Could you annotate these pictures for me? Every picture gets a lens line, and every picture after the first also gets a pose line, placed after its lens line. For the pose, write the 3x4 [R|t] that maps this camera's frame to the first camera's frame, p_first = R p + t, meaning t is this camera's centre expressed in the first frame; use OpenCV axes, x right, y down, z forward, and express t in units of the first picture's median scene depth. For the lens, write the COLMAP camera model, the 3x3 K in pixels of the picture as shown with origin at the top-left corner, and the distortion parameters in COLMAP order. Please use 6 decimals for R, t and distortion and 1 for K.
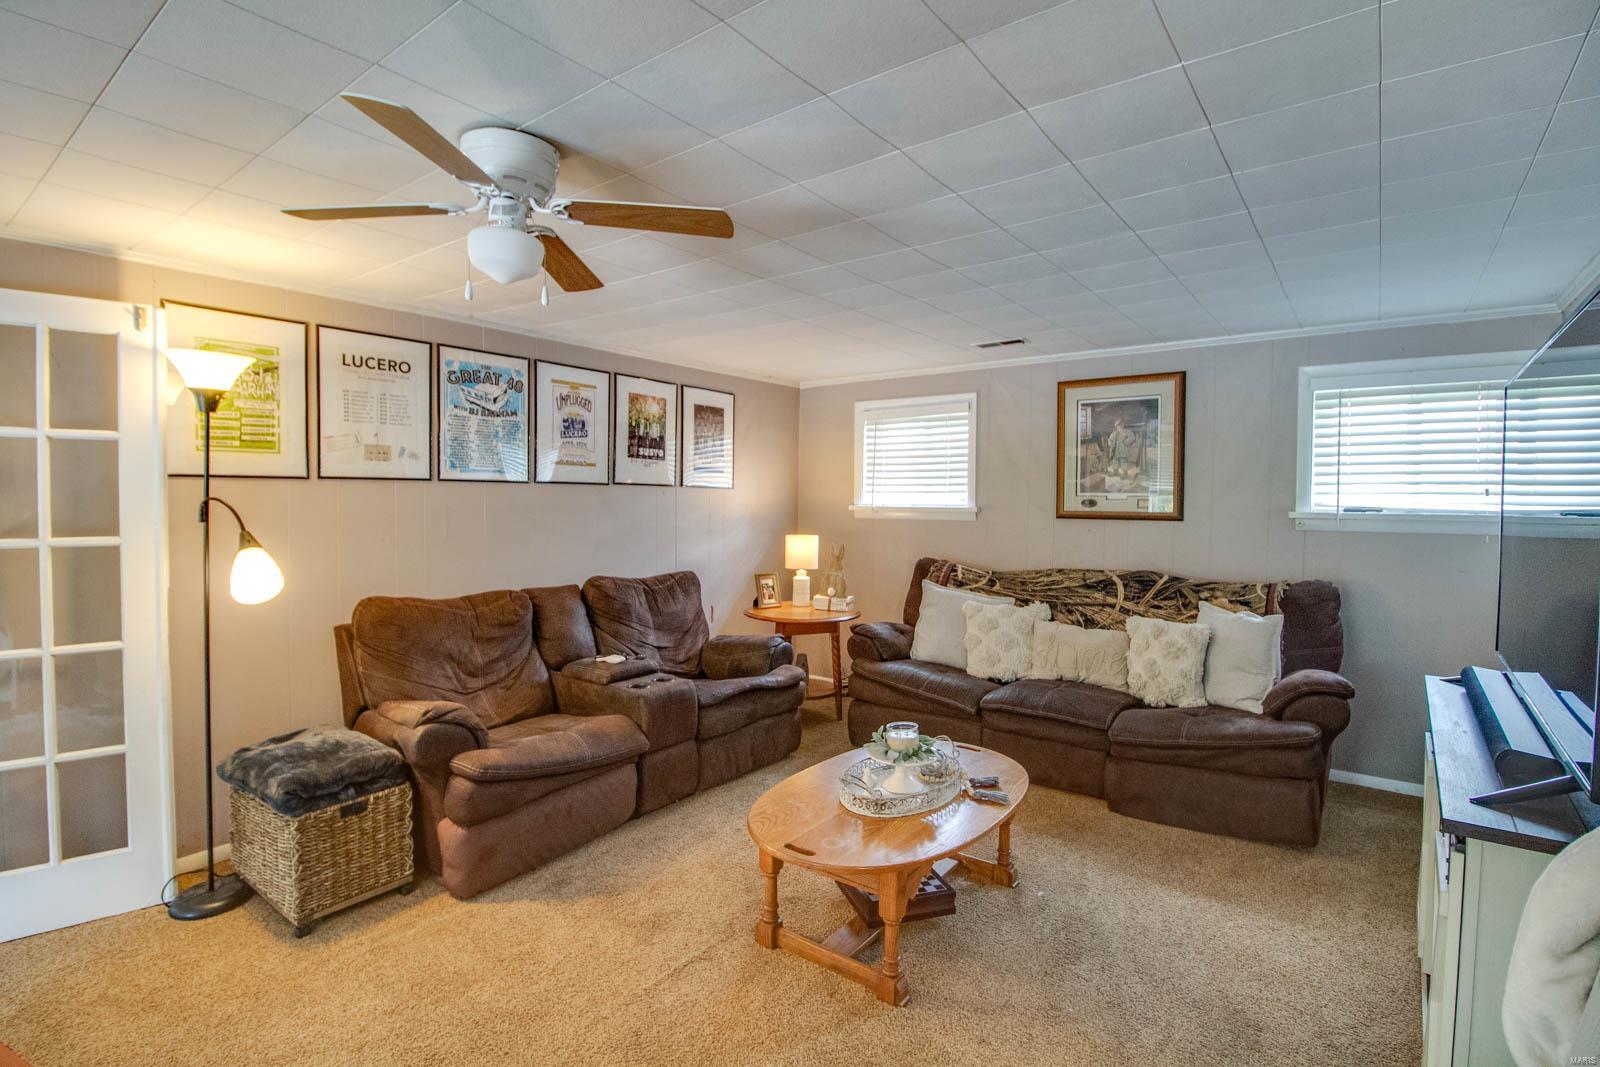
lens RADIAL K [[765.4, 0, 796.4], [0, 765.4, 514.7], [0, 0, 1]] dist [0.001723, -0.013023]
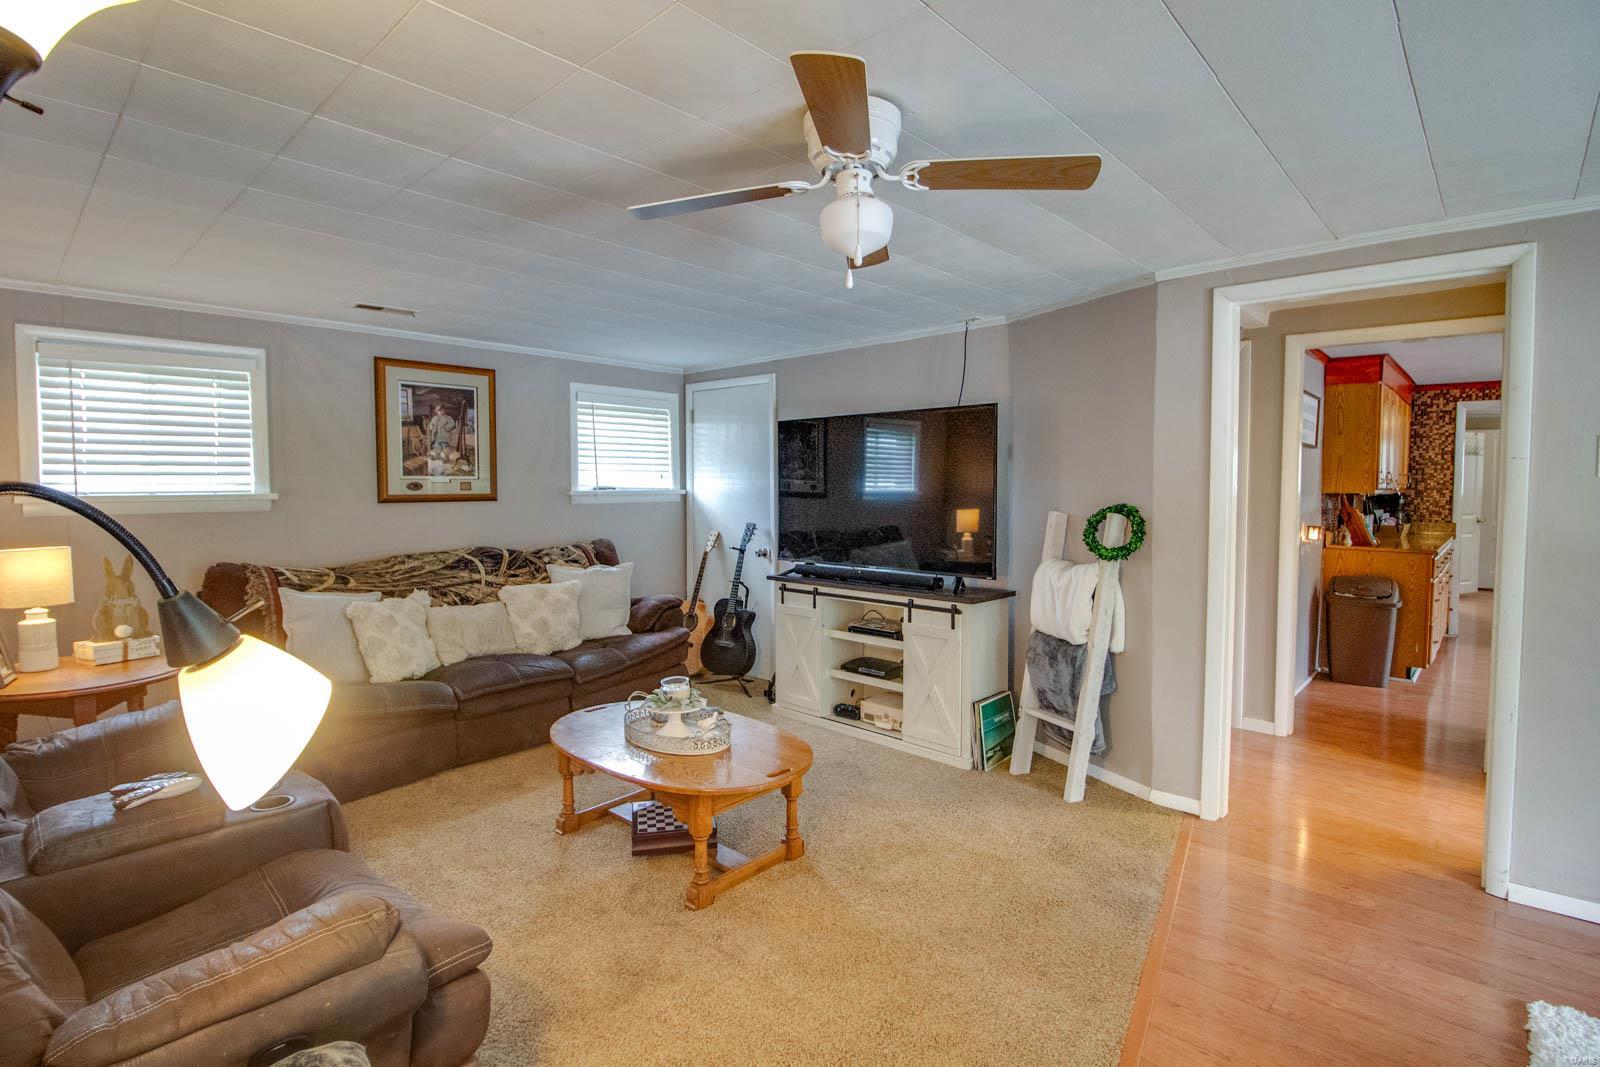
lens RADIAL K [[765.8, 0, 809.2], [0, 765.8, 518.3], [0, 0, 1]] dist [0.002209, -0.014458]
pose [[0.091712, -0.051286, 0.994464, -0.585296], [0.026839, 0.998437, 0.049016, -0.009120], [-0.995424, 0.022195, 0.092945, 0.421004]]
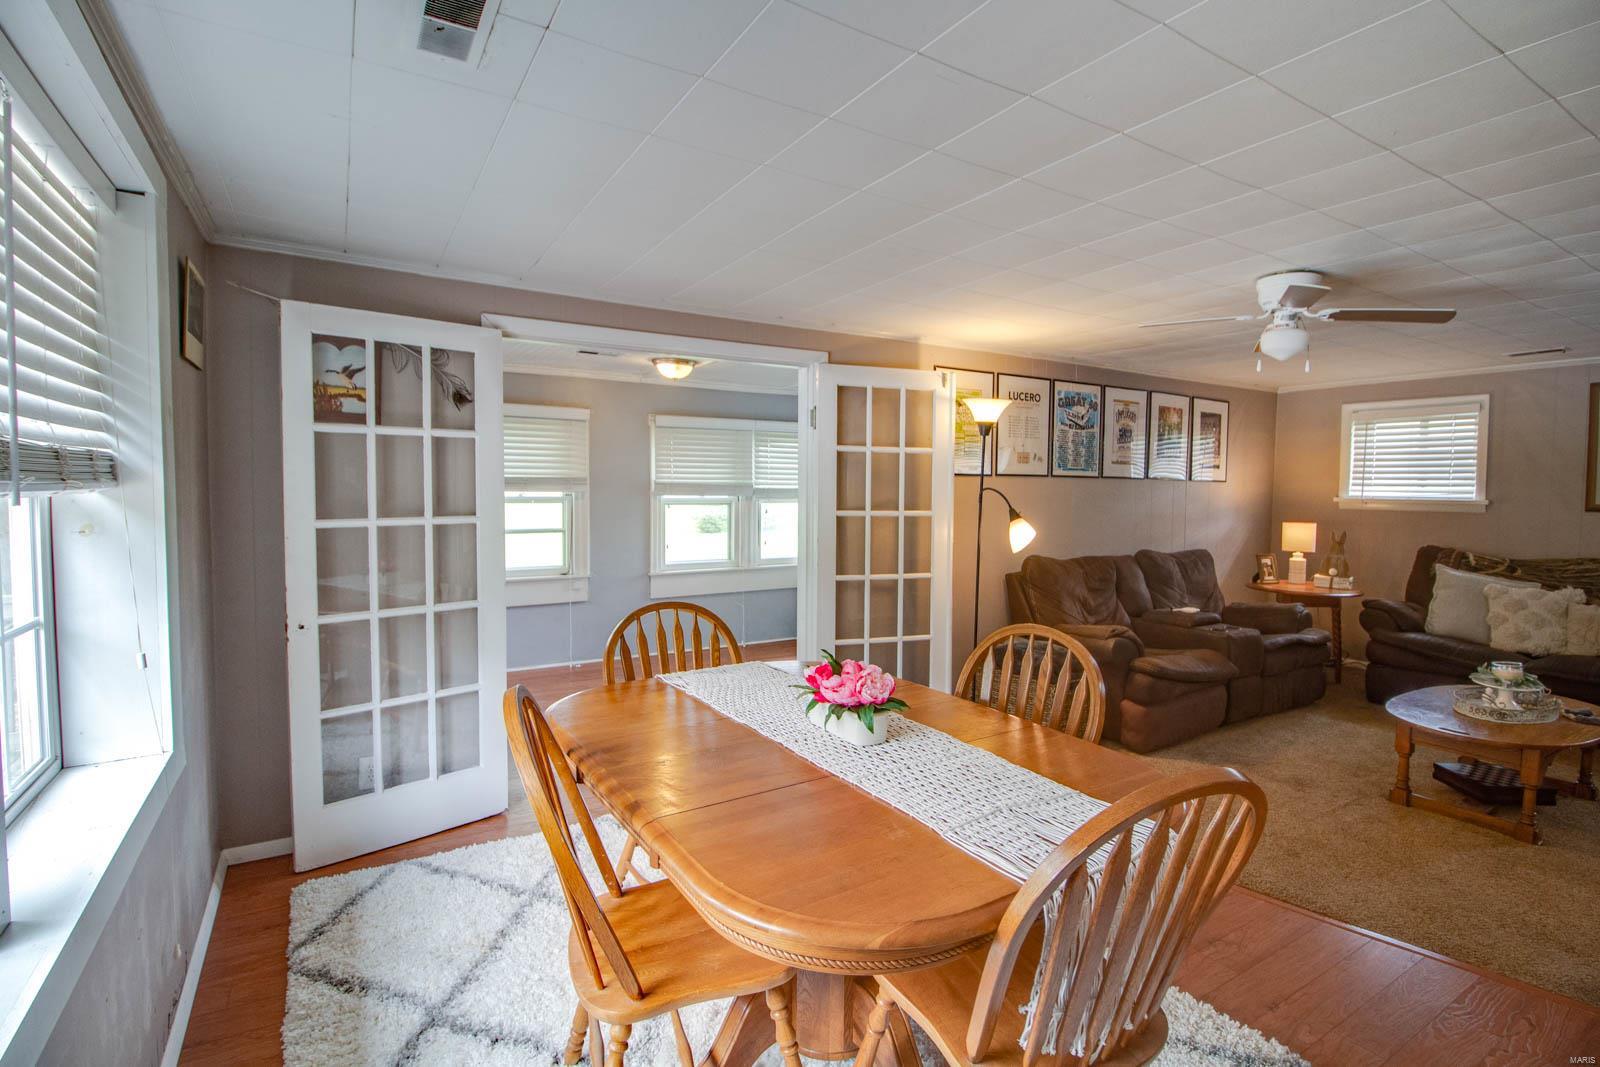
lens RADIAL K [[765.4, 0, 796.4], [0, 765.4, 514.7], [0, 0, 1]] dist [0.001723, -0.013023]
pose [[0.933140, 0.018701, -0.359027, -0.334131], [-0.014120, 0.999782, 0.015377, 0.009220], [0.359236, -0.009280, 0.933200, -0.409726]]
